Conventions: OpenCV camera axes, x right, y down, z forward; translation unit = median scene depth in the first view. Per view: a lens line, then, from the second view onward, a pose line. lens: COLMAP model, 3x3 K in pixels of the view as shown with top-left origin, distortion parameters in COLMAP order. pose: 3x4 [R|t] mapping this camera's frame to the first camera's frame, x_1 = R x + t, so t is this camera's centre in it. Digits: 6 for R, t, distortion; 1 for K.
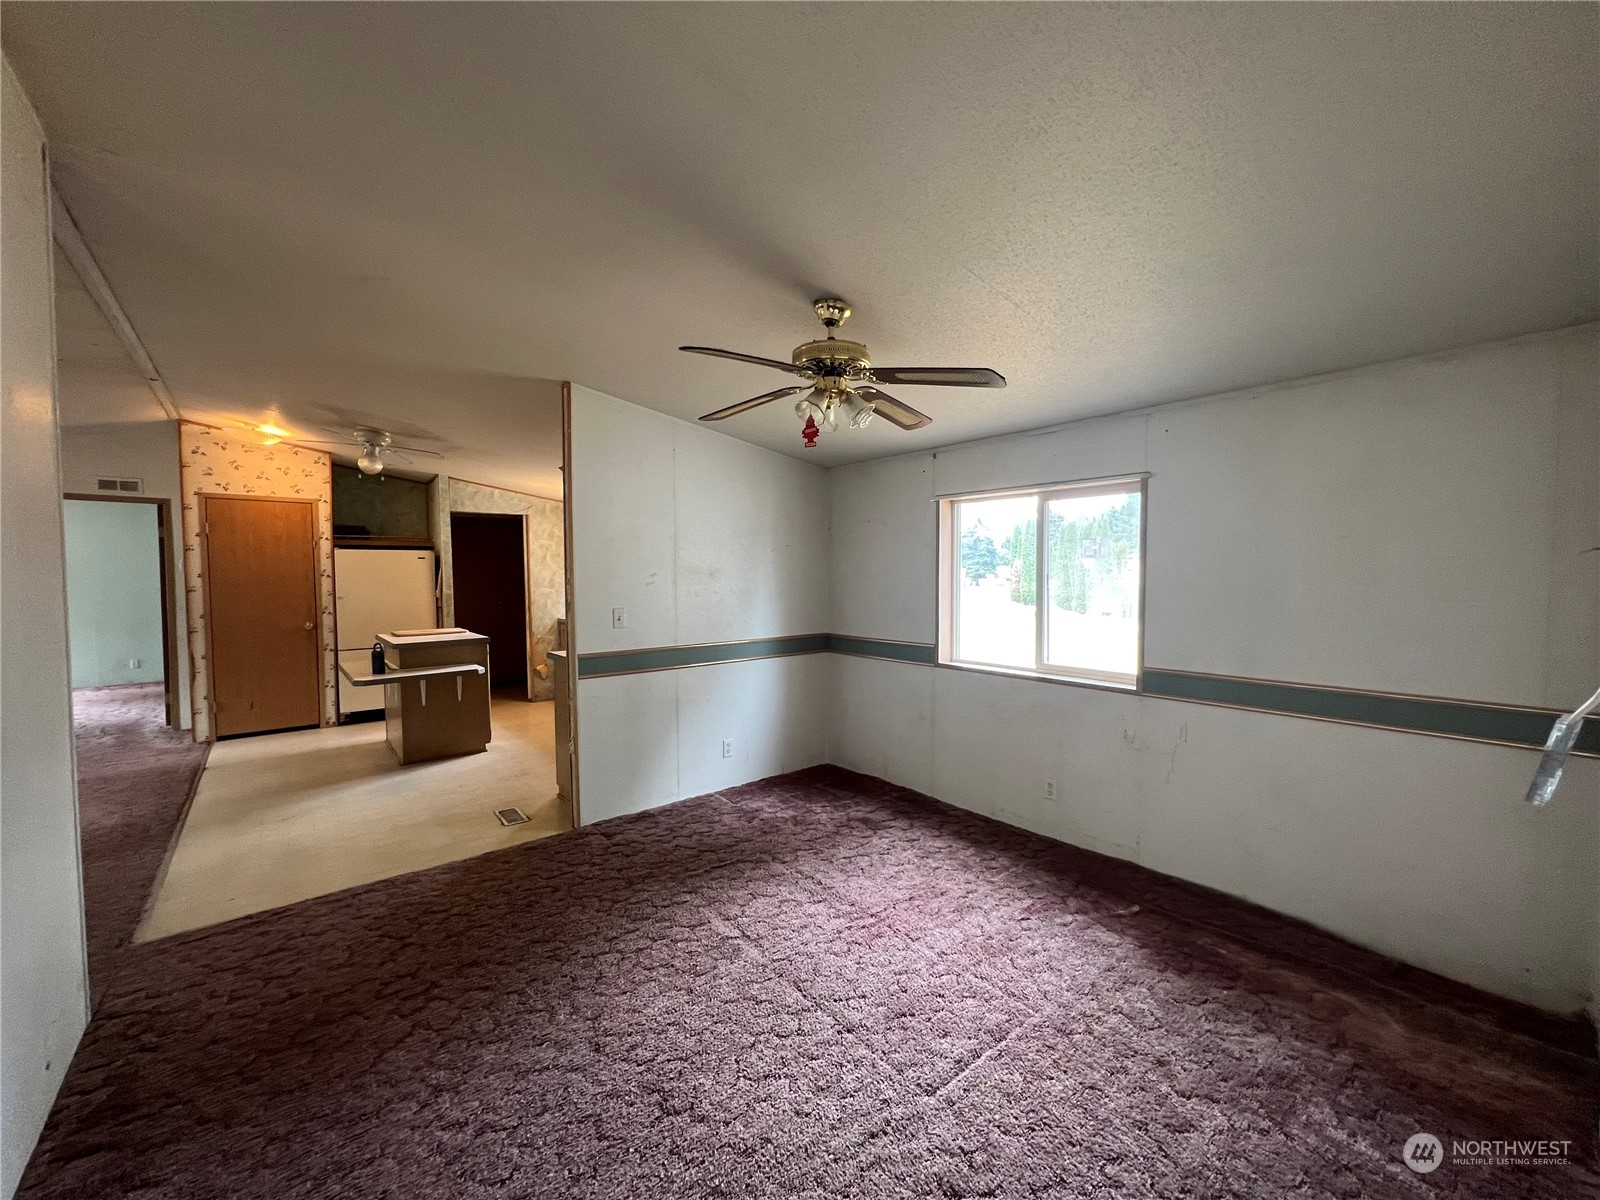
lens RADIAL K [[640.5, 0, 800.1], [0, 640.5, 596.2], [0, 0, 1]] dist [-0.000323, -0.000327]
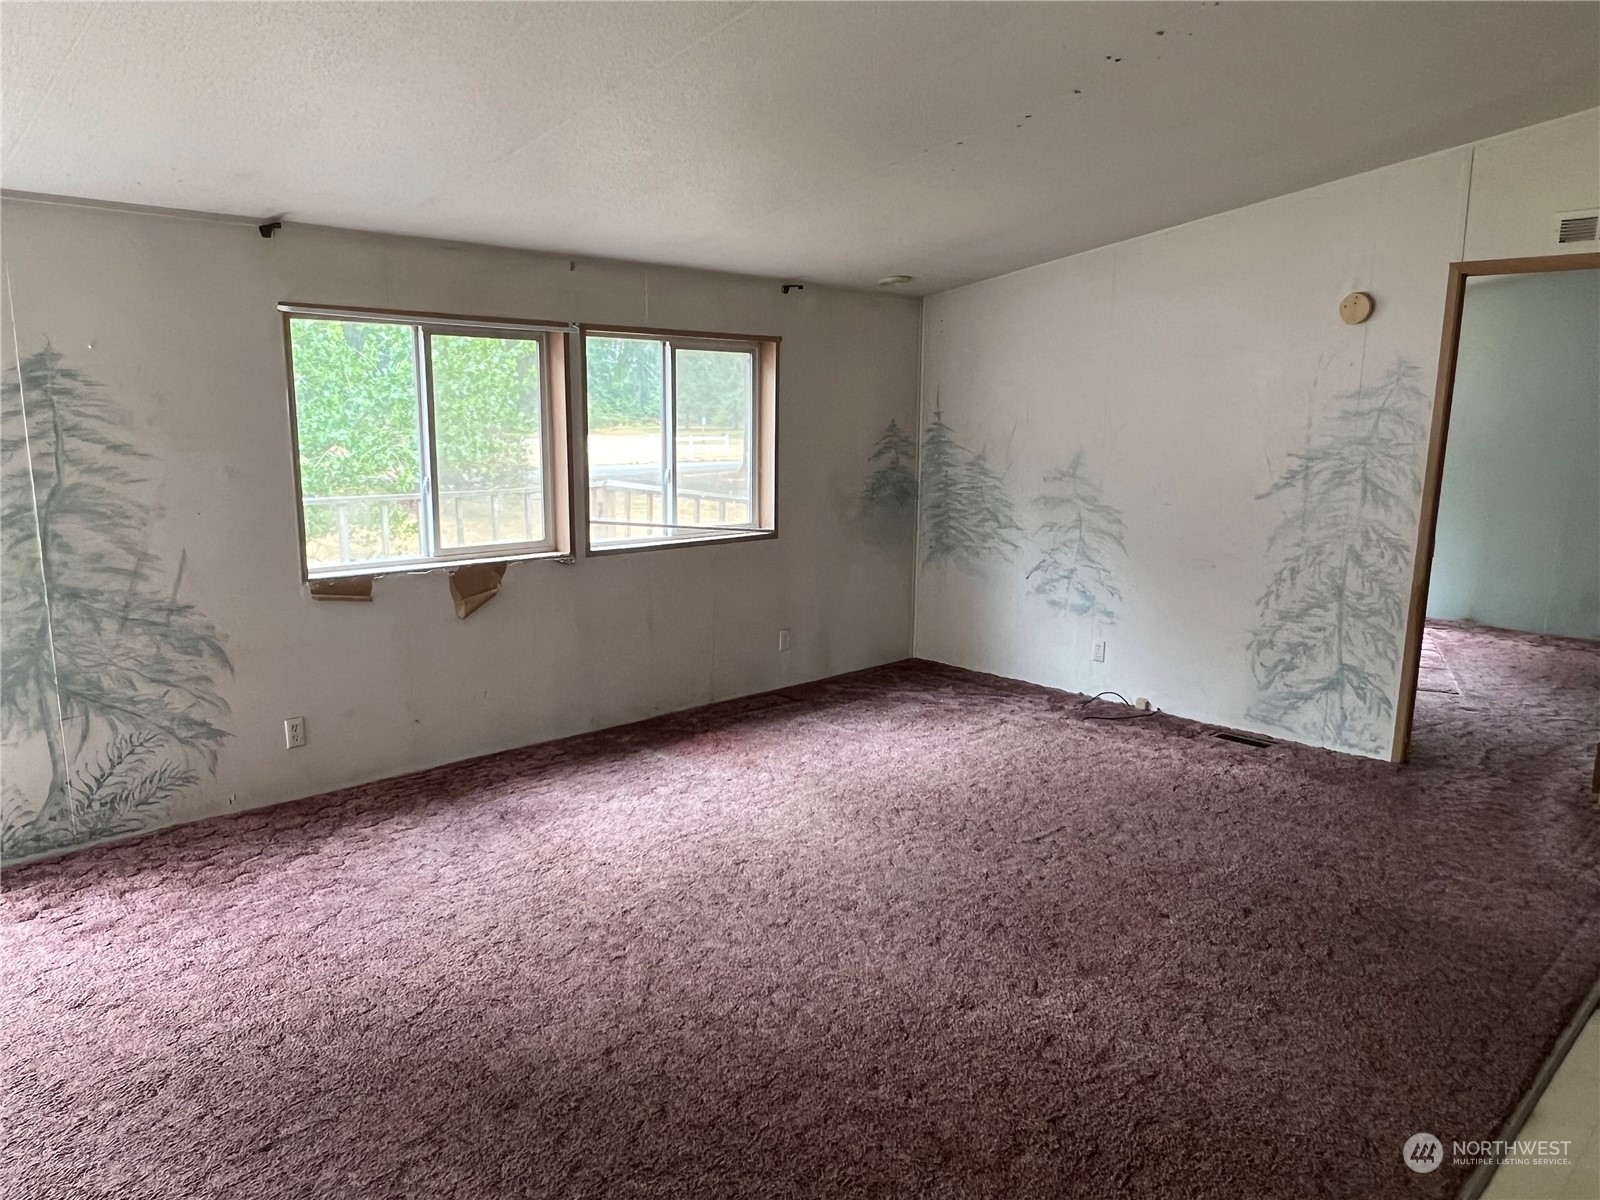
lens RADIAL K [[1103.6, 0, 795.0], [0, 1103.6, 615.0], [0, 0, 1]] dist [-0.000293, -0.003873]
pose [[0.075443, 0.189702, -0.978939, -0.325624], [-0.045430, 0.981371, 0.186672, -0.031129], [0.996115, 0.030390, 0.082655, 0.397291]]
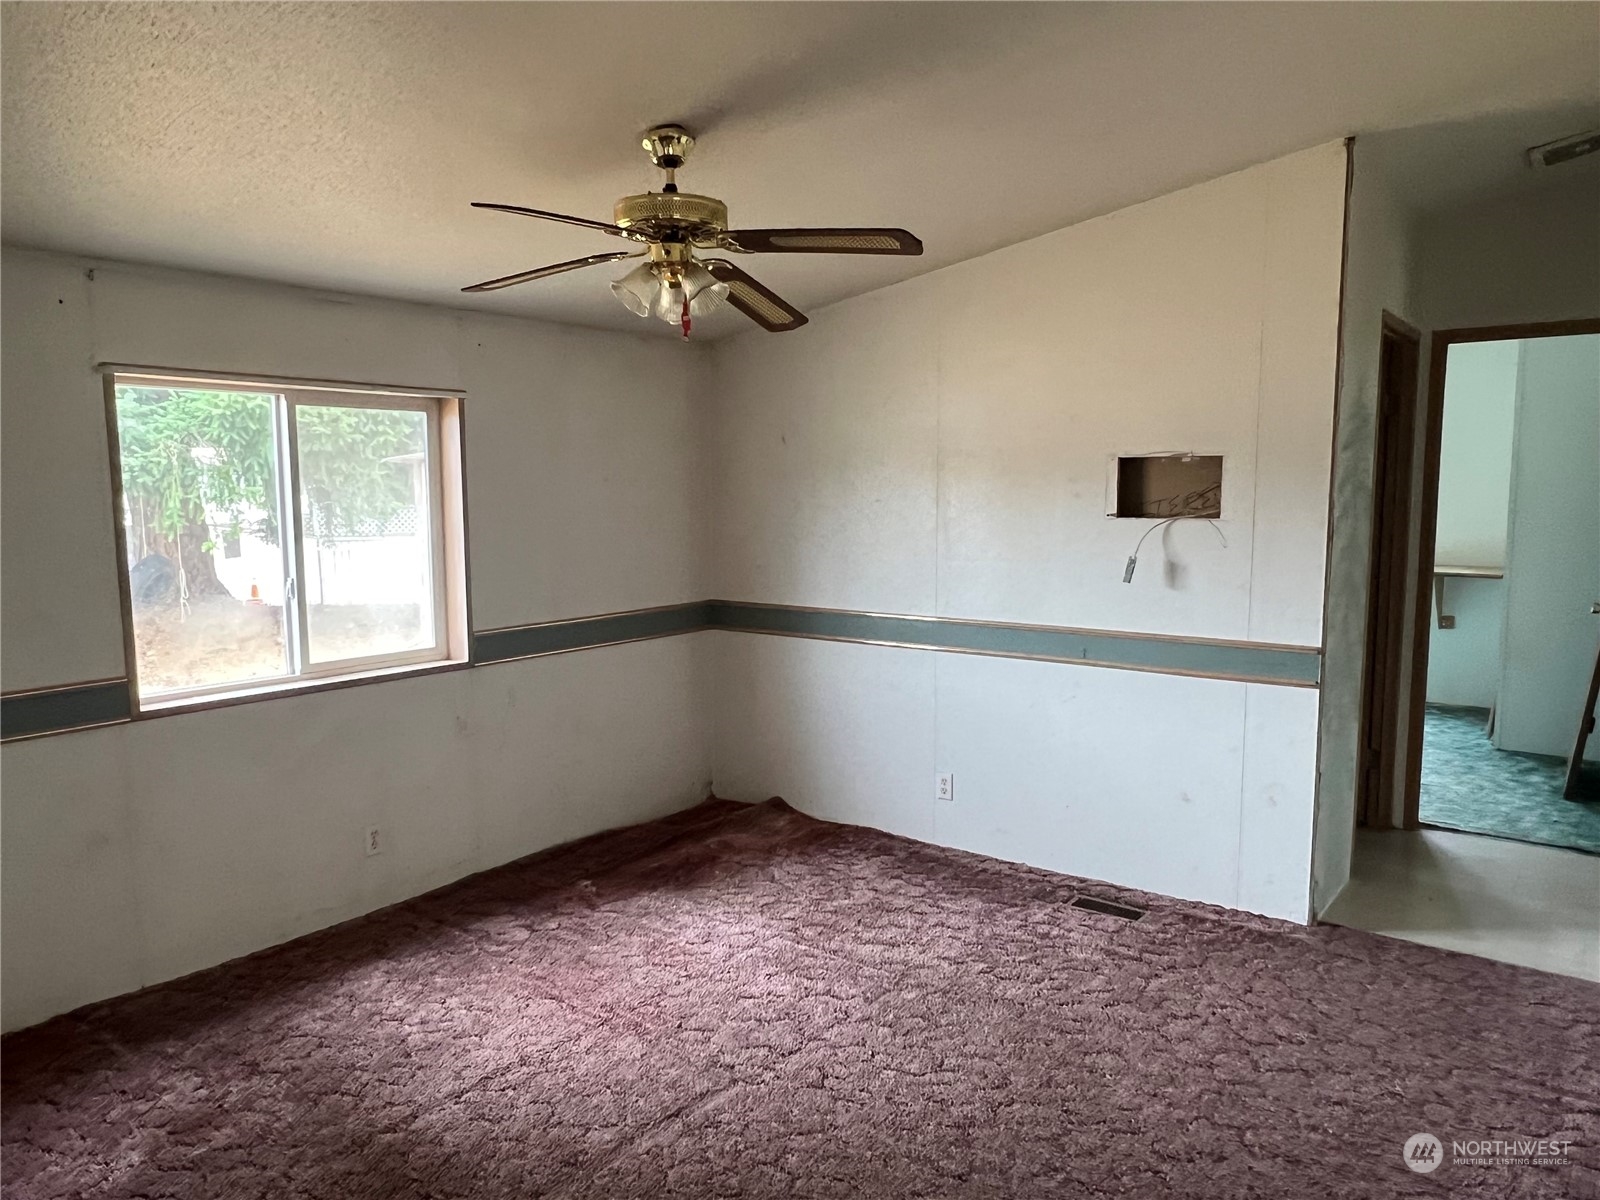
lens RADIAL K [[1103.6, 0, 795.0], [0, 1103.6, 615.0], [0, 0, 1]] dist [-0.000293, -0.003873]
pose [[-0.227571, -0.108072, 0.967746, -0.464372], [0.040666, 0.991900, 0.120332, -0.032451], [-0.972912, 0.066738, -0.221333, 0.461532]]
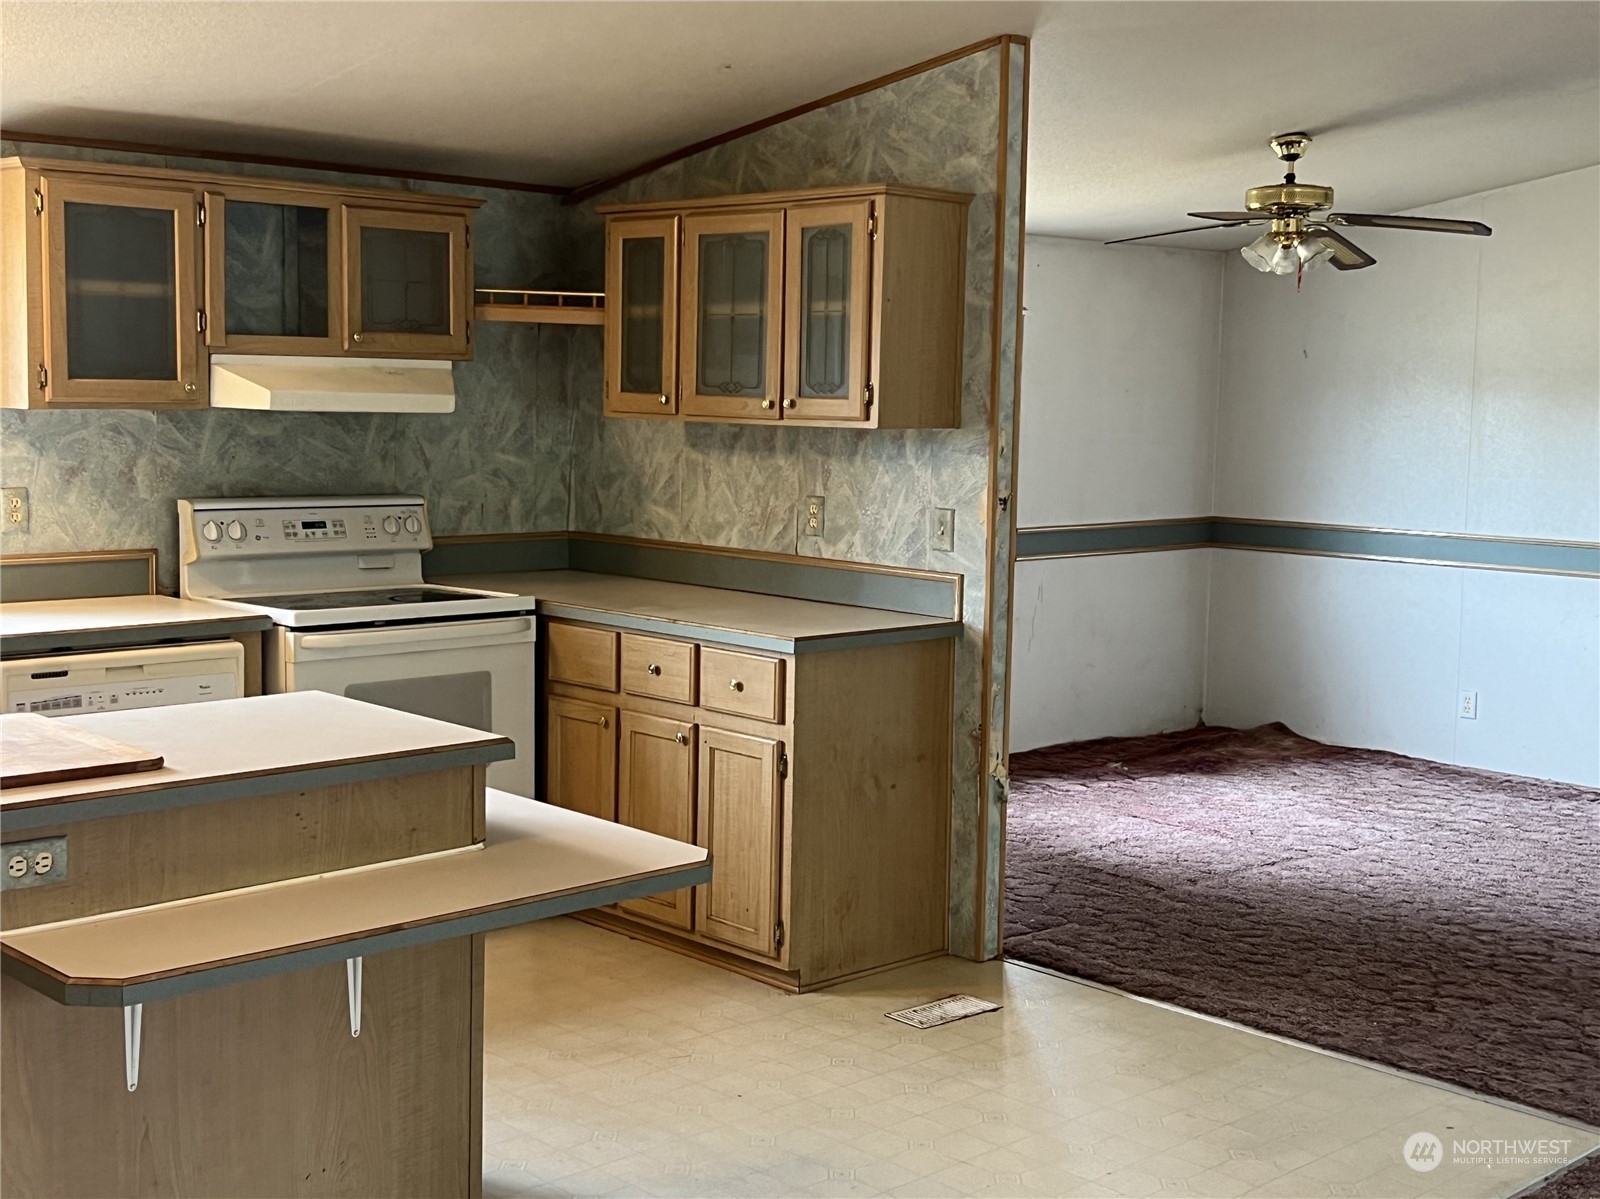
lens RADIAL K [[1952.0, 0, 794.4], [0, 1952.0, 584.3], [0, 0, 1]] dist [0.162758, -0.465634]
pose [[-0.062026, -0.094970, 0.993546, -1.098358], [0.019076, 0.995168, 0.096316, -0.041407], [-0.997892, 0.024927, -0.059915, 0.751550]]
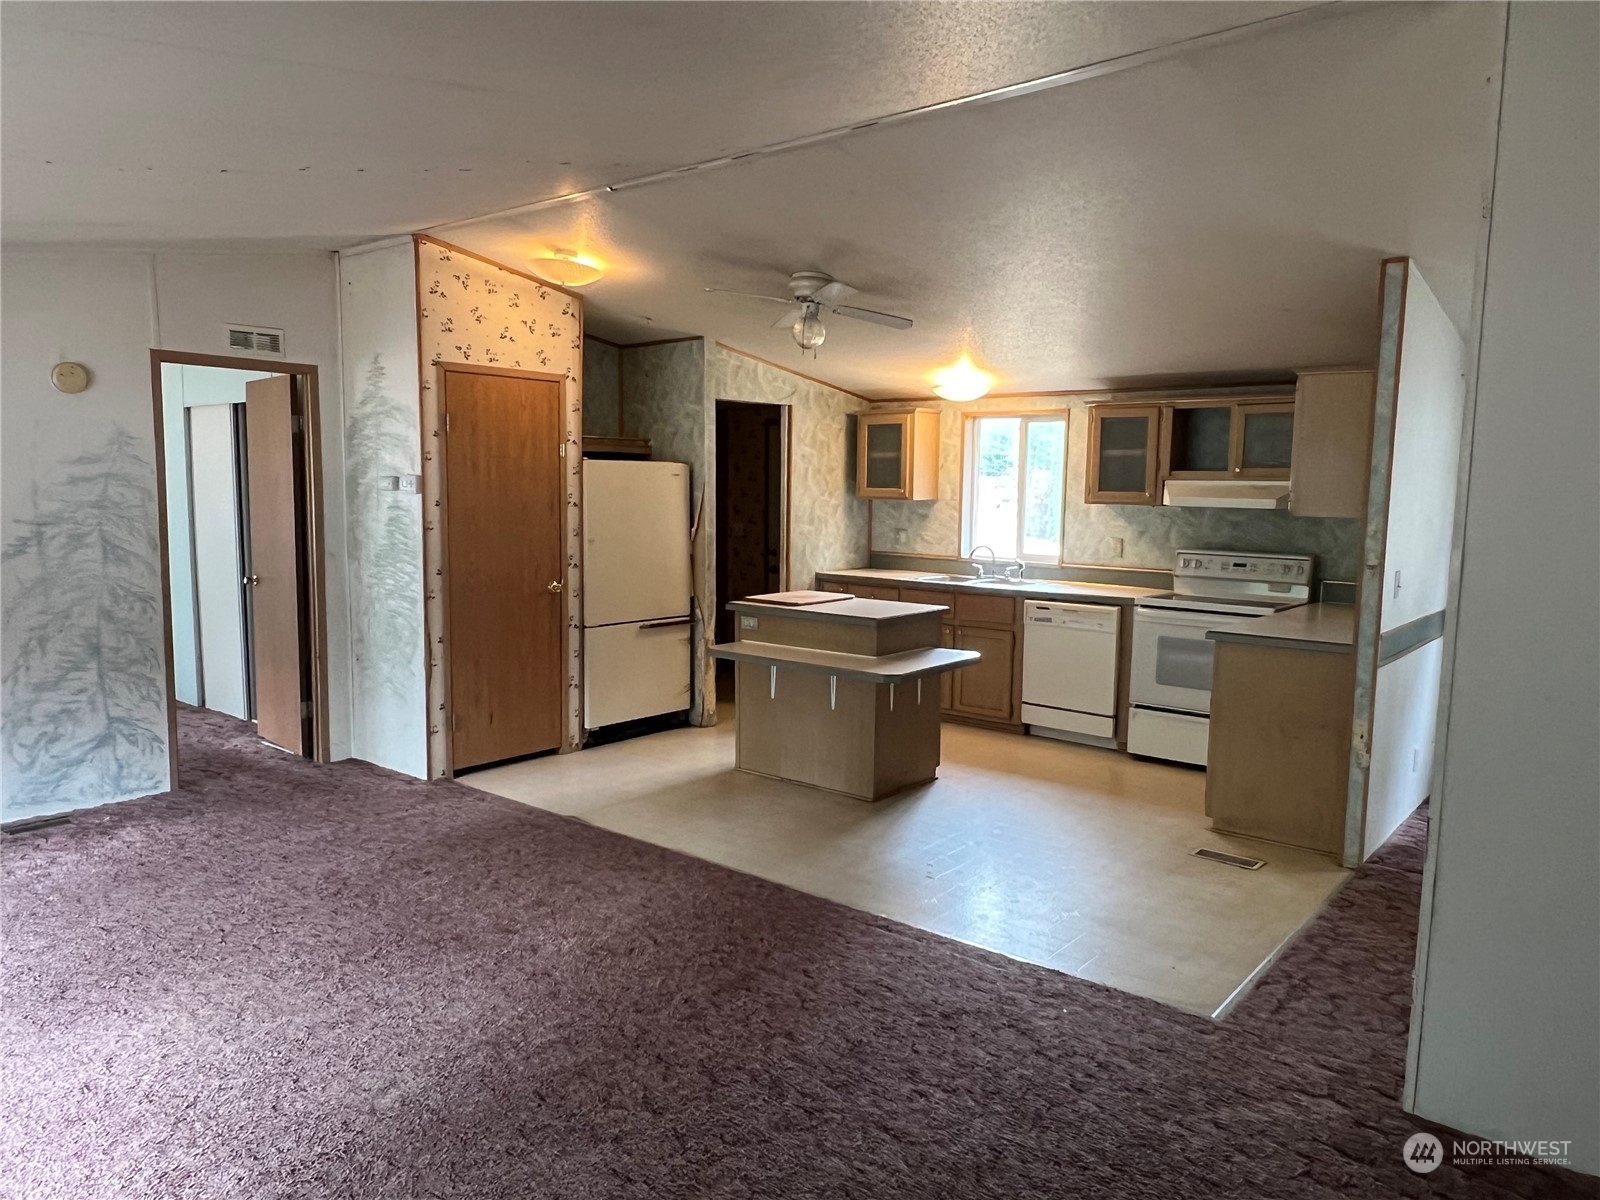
lens RADIAL K [[1103.6, 0, 795.0], [0, 1103.6, 615.0], [0, 0, 1]] dist [-0.000293, -0.003873]
pose [[0.983053, -0.002513, 0.183304, -0.741913], [-0.012697, 0.996572, 0.081752, -0.015571], [-0.182881, -0.082694, 0.979651, -0.066875]]
